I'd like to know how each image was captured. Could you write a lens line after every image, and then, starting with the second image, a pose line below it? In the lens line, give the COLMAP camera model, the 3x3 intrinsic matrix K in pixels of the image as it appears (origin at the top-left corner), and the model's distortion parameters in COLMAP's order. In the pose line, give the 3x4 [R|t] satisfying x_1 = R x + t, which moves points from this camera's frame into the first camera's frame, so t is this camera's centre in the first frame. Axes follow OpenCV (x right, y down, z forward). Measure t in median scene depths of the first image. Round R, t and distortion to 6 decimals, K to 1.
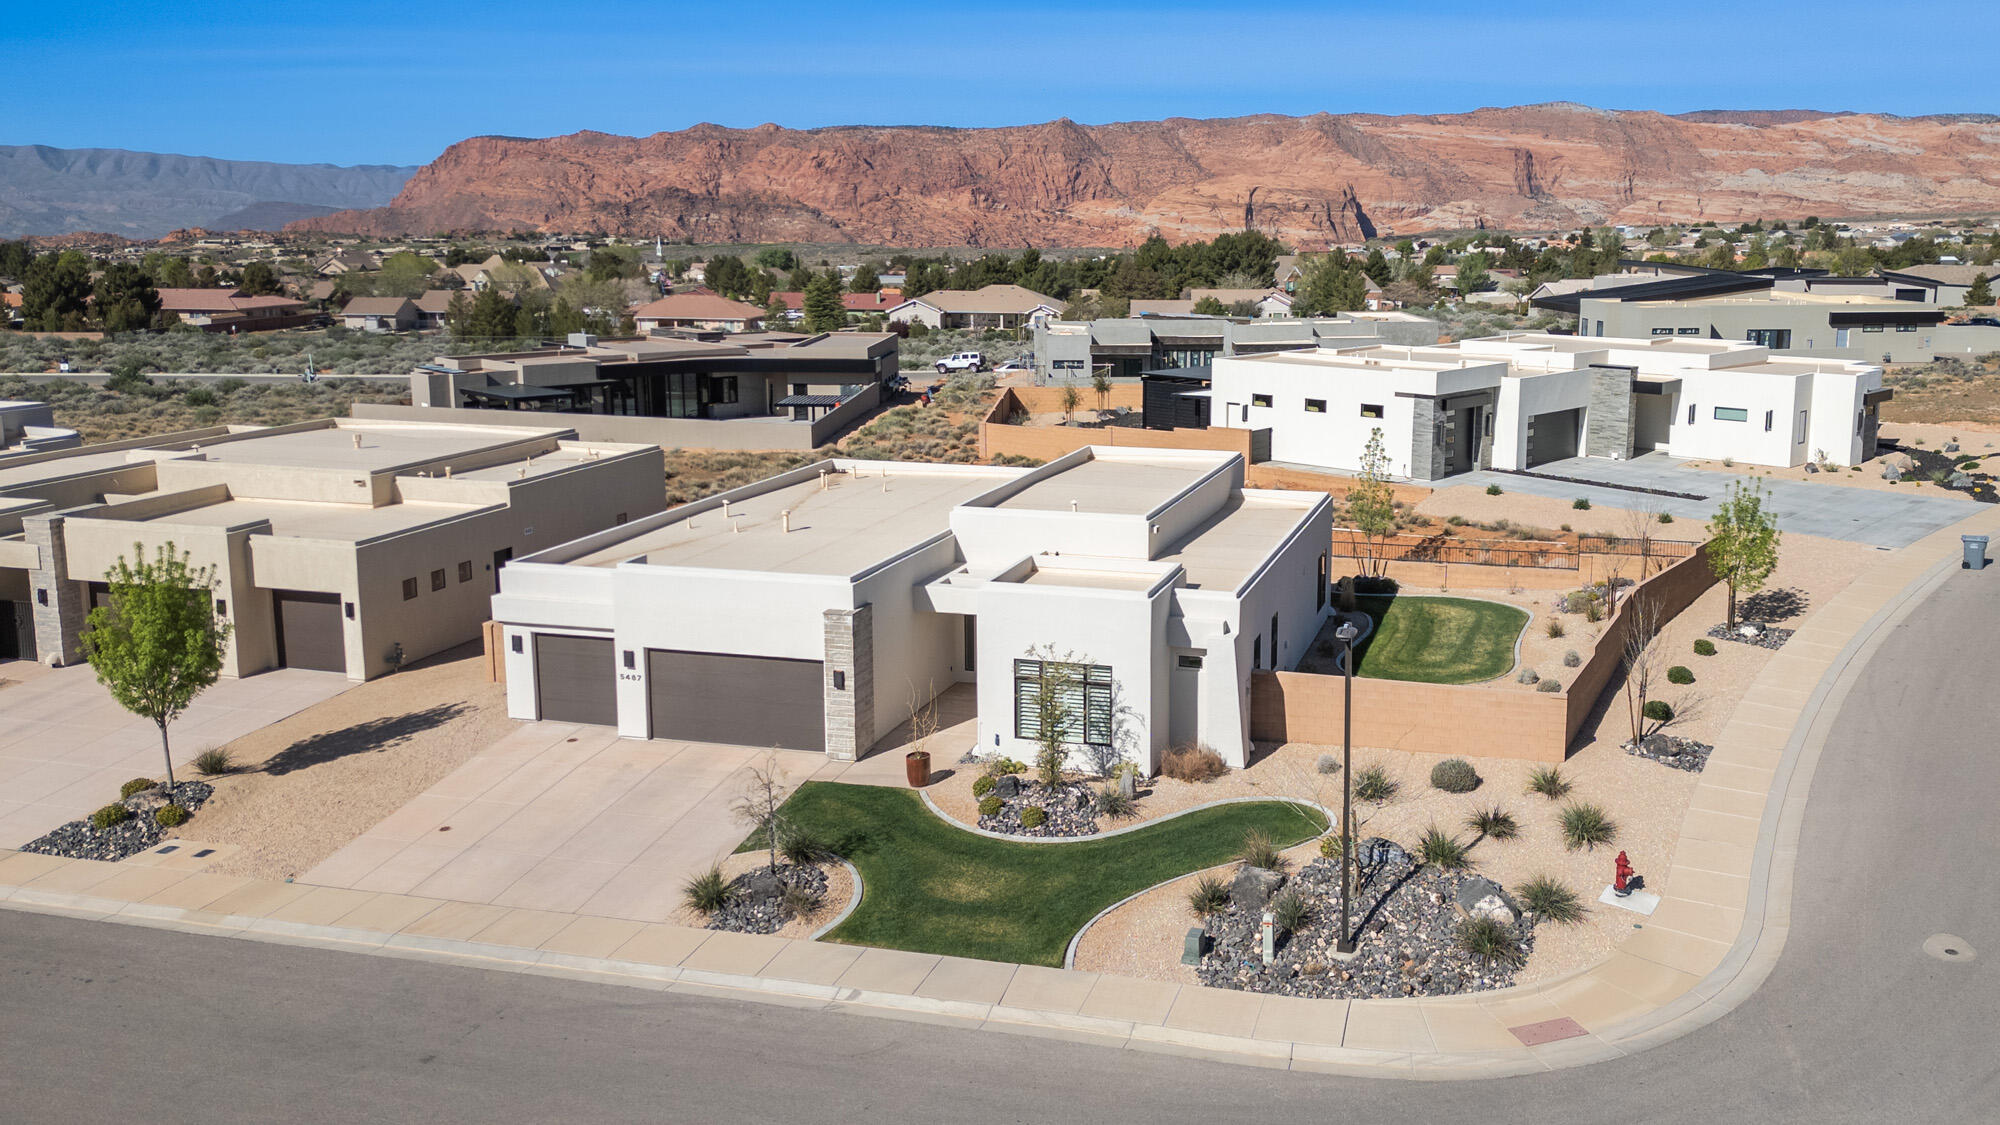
lens RADIAL K [[1668.5, 0, 1119.3], [0, 1668.5, 558.6], [0, 0, 1]] dist [0.052640, -0.005560]
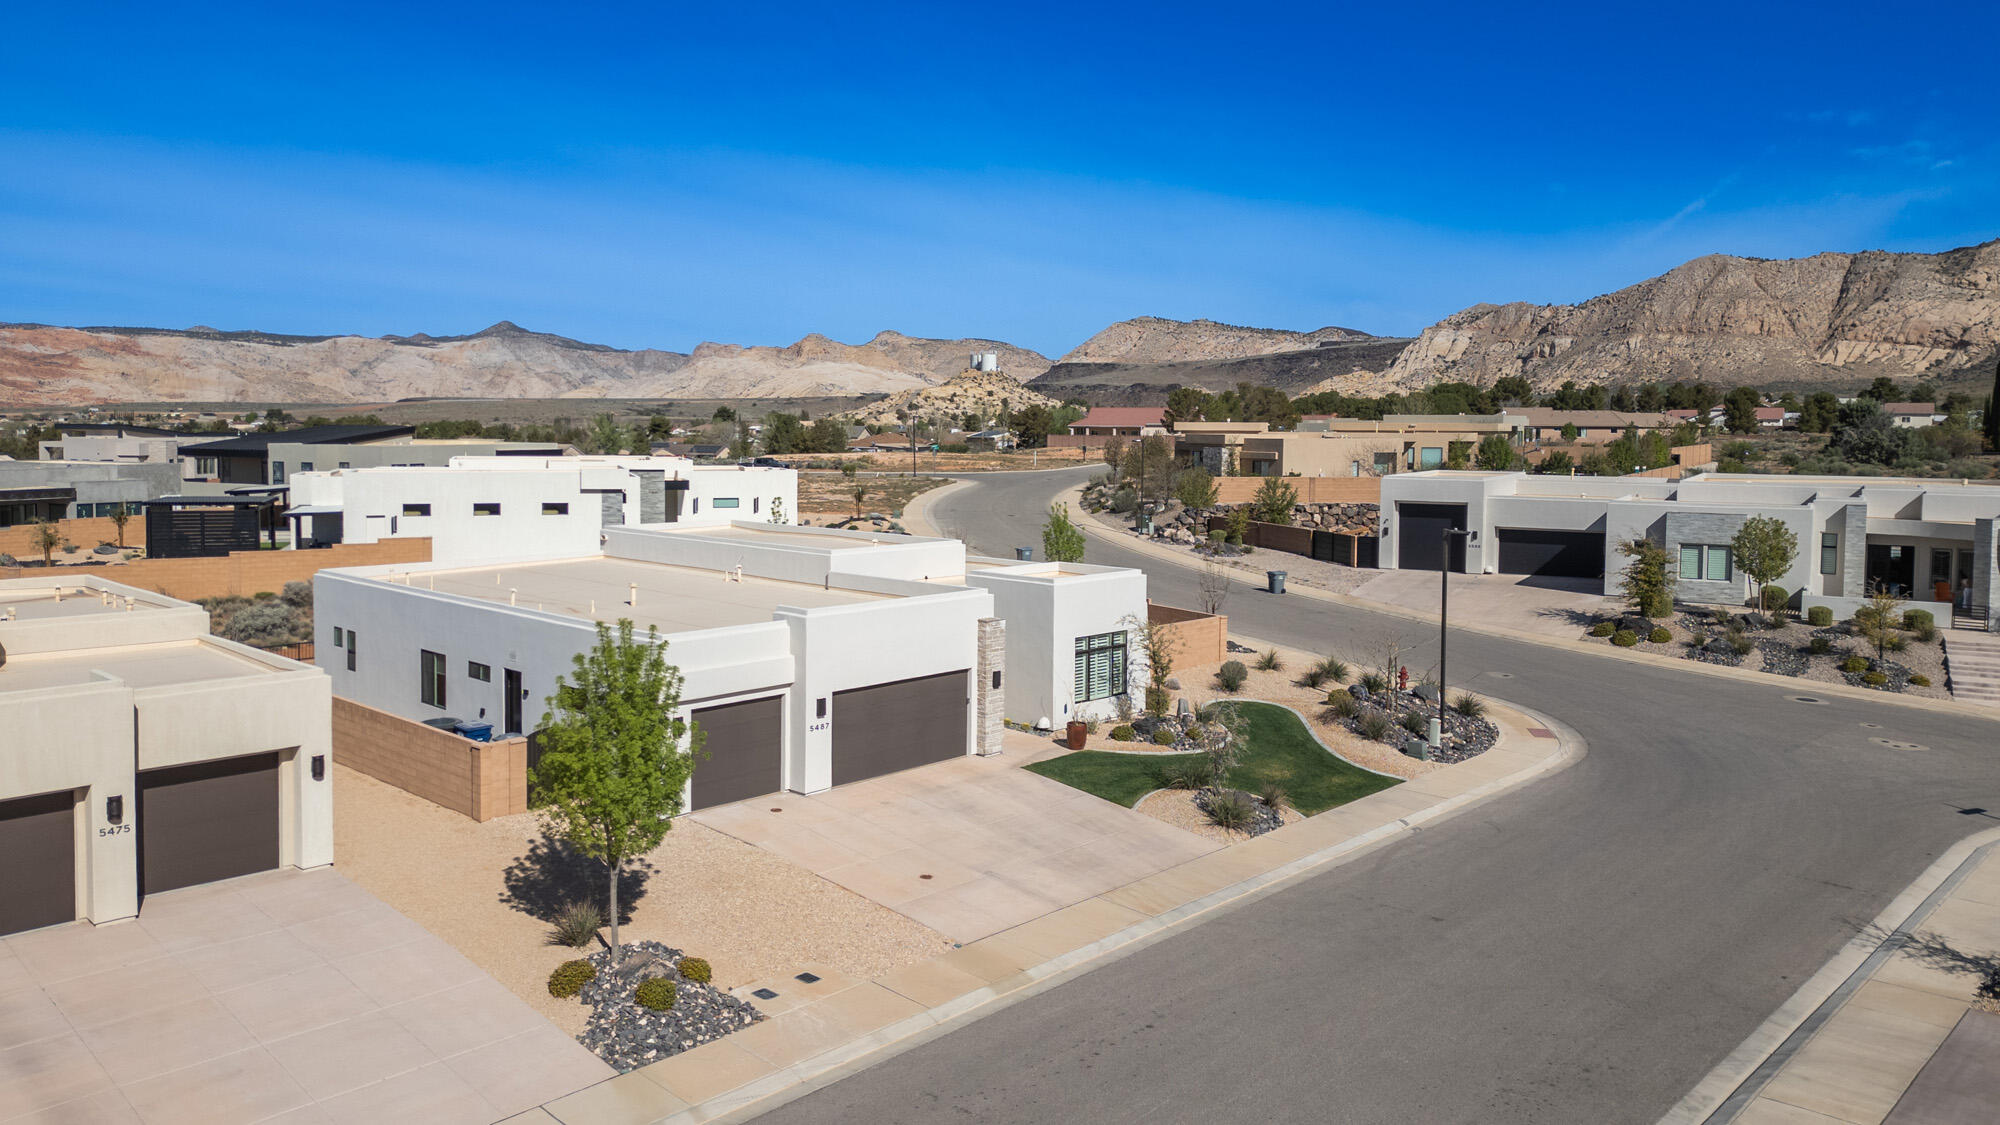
lens RADIAL K [[1458.5, 0, 1029.6], [0, 1458.5, 559.9], [0, 0, 1]] dist [0.047487, -0.002706]
pose [[0.447015, -0.078502, 0.891075, -0.968539], [0.172749, 0.984966, 0.000113, -0.002571], [-0.877688, 0.153882, 0.453856, 0.498373]]
